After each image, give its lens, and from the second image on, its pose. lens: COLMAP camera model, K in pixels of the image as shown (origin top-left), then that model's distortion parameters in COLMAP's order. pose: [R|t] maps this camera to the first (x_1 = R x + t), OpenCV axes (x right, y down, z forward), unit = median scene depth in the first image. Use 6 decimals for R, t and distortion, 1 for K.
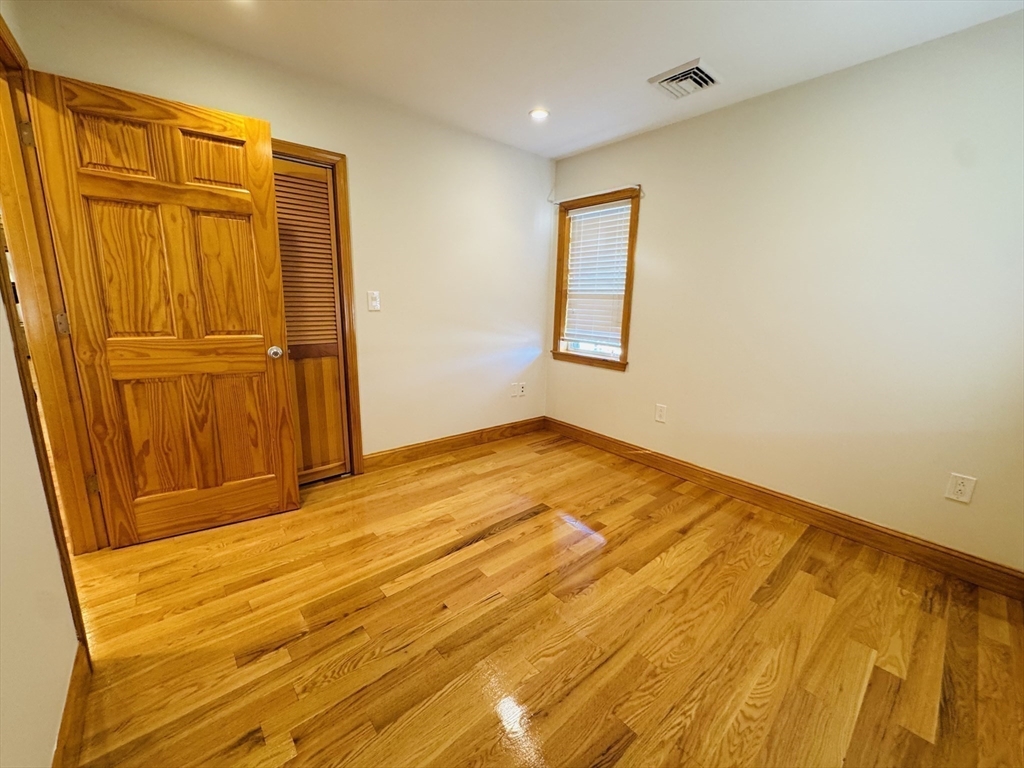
lens RADIAL K [[407.1, 0, 514.2], [0, 407.1, 373.6], [0, 0, 1]] dist [-0.002972, -0.000680]
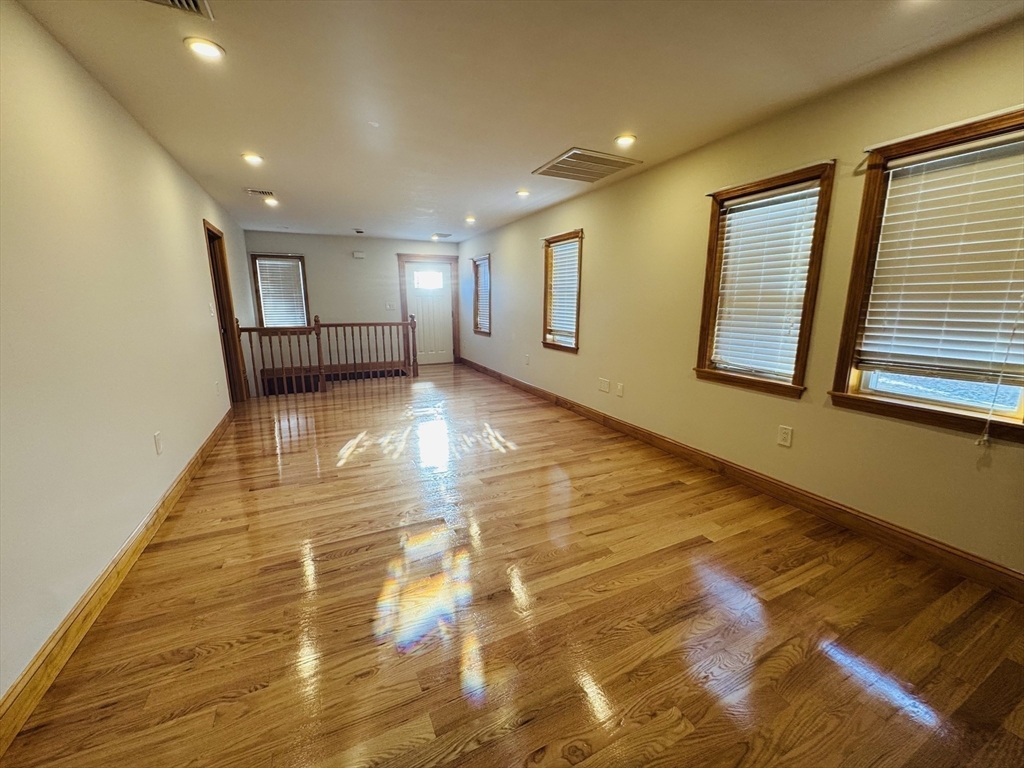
lens RADIAL K [[407.1, 0, 503.2], [0, 407.1, 382.2], [0, 0, 1]] dist [-0.002972, -0.000680]
pose [[0.961435, 0.039173, -0.272228, 0.397719], [-0.039677, 0.999206, 0.003656, 0.095495], [0.272155, 0.007286, 0.962226, -0.455620]]
